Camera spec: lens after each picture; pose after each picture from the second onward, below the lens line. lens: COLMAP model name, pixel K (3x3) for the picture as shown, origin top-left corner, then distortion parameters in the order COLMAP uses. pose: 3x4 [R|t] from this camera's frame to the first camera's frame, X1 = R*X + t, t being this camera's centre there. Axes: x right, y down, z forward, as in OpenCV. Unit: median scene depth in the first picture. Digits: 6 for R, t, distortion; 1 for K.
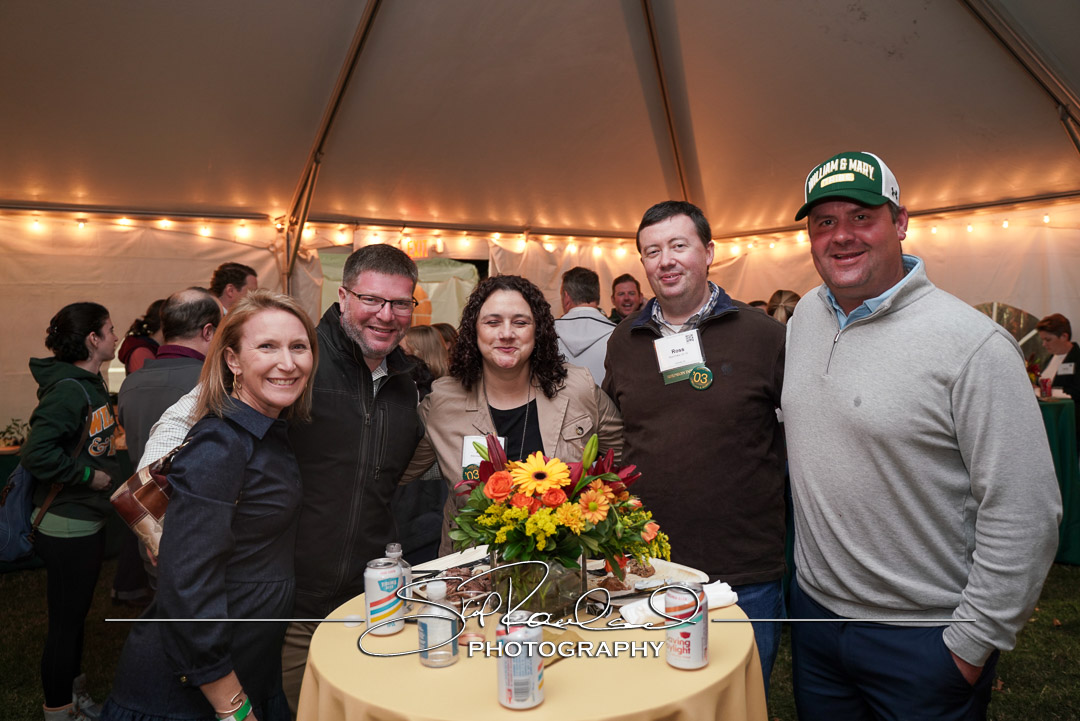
lens RADIAL K [[831.1, 0, 540.0], [0, 831.1, 360.5], [0, 0, 1]] dist [-0.009701, -0.000806]
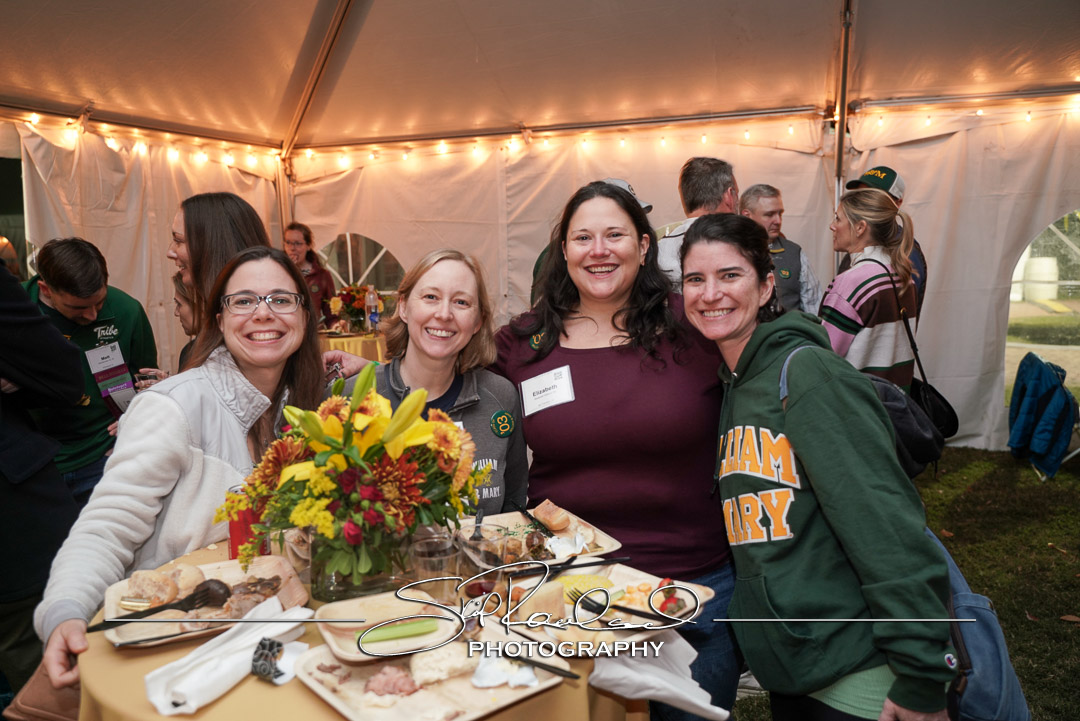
lens RADIAL K [[831.1, 0, 540.0], [0, 831.1, 360.5], [0, 0, 1]] dist [-0.009701, -0.000806]
pose [[0.727913, -0.118111, 0.675420, -0.203995], [0.066341, 0.992562, 0.102073, -0.013939], [-0.682453, -0.029492, 0.730335, 0.307250]]
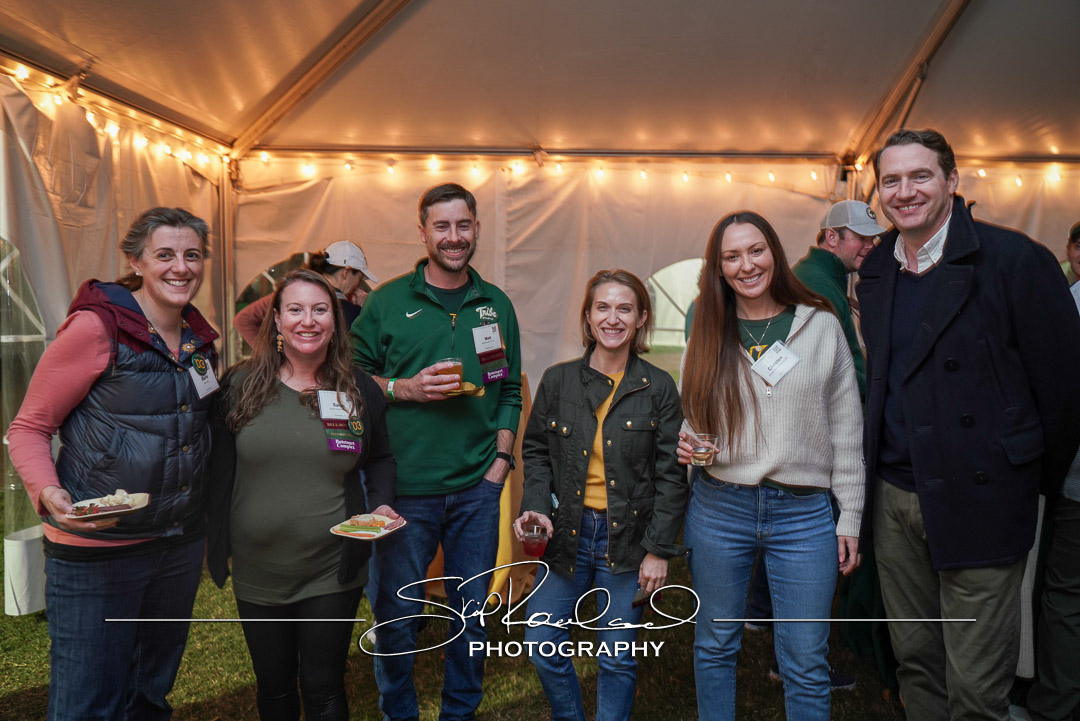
lens RADIAL K [[831.1, 0, 540.0], [0, 831.1, 360.5], [0, 0, 1]] dist [-0.009701, -0.000806]
pose [[0.495171, -0.076840, 0.865391, -0.297155], [0.031345, 0.997013, 0.070592, -0.020485], [-0.868230, -0.007830, 0.496101, 0.533627]]
